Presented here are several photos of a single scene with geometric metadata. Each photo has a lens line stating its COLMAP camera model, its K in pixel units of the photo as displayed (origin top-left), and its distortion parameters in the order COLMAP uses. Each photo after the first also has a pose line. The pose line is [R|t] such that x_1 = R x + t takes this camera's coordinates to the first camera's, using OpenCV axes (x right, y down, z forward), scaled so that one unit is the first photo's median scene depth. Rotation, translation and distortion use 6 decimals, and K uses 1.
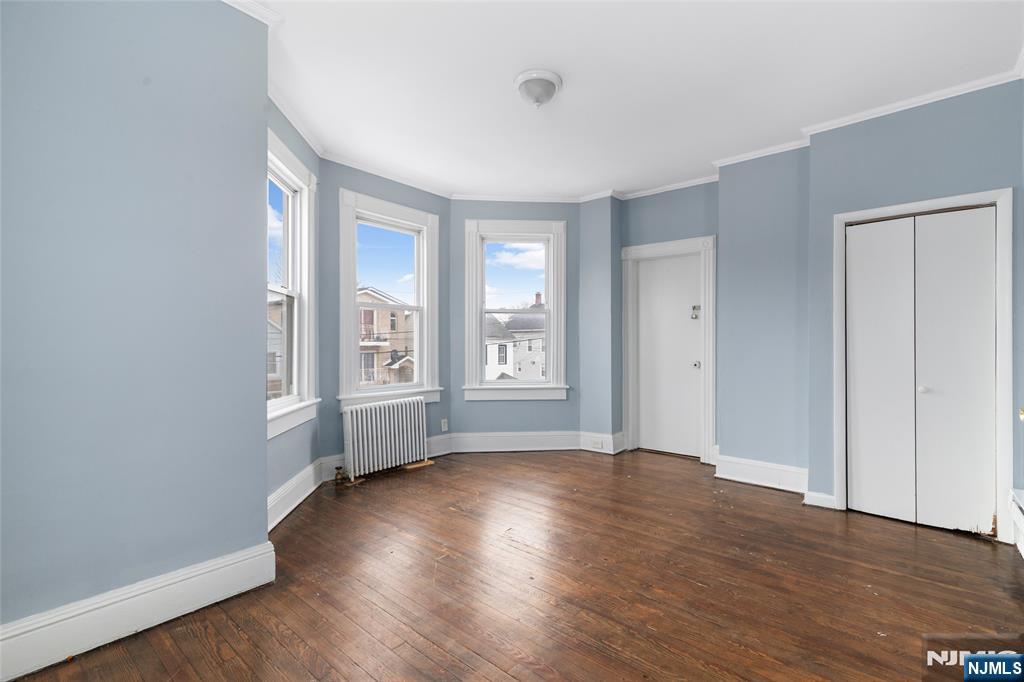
lens RADIAL K [[470.1, 0, 512.0], [0, 470.1, 341.0], [0, 0, 1]] dist [-0.001402, -0.000097]
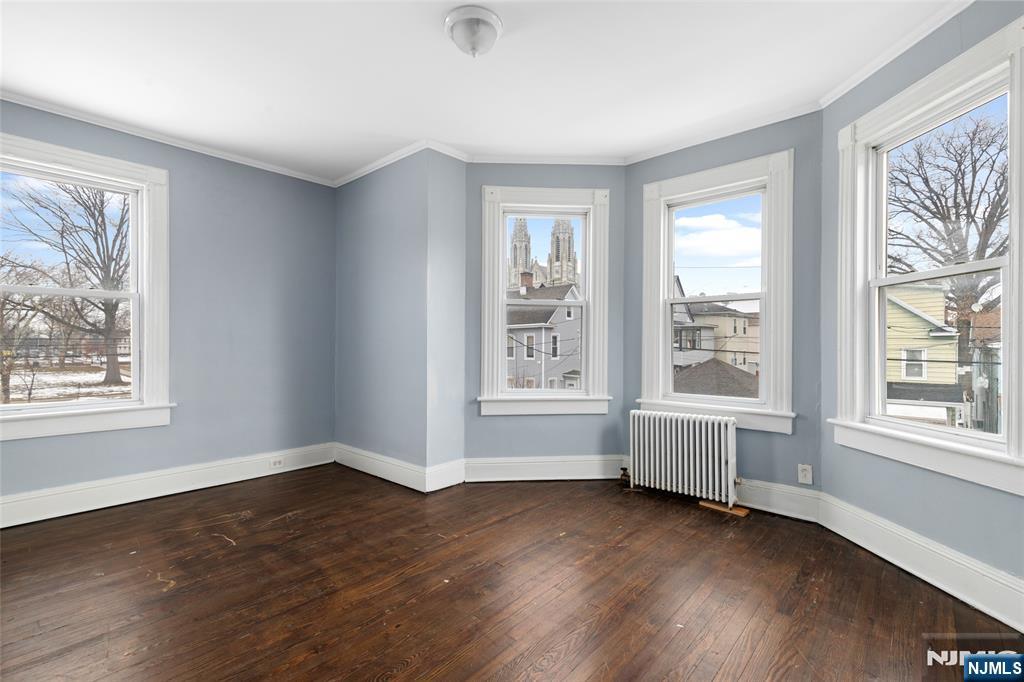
lens RADIAL K [[463.1, 0, 512.0], [0, 463.1, 341.0], [0, 0, 1]] dist [0.015979, 0.000207]
pose [[-0.027116, -0.005227, -0.999619, 0.599435], [0.008371, 0.999950, -0.005456, -0.000370], [0.999597, -0.008516, -0.027071, 0.751243]]
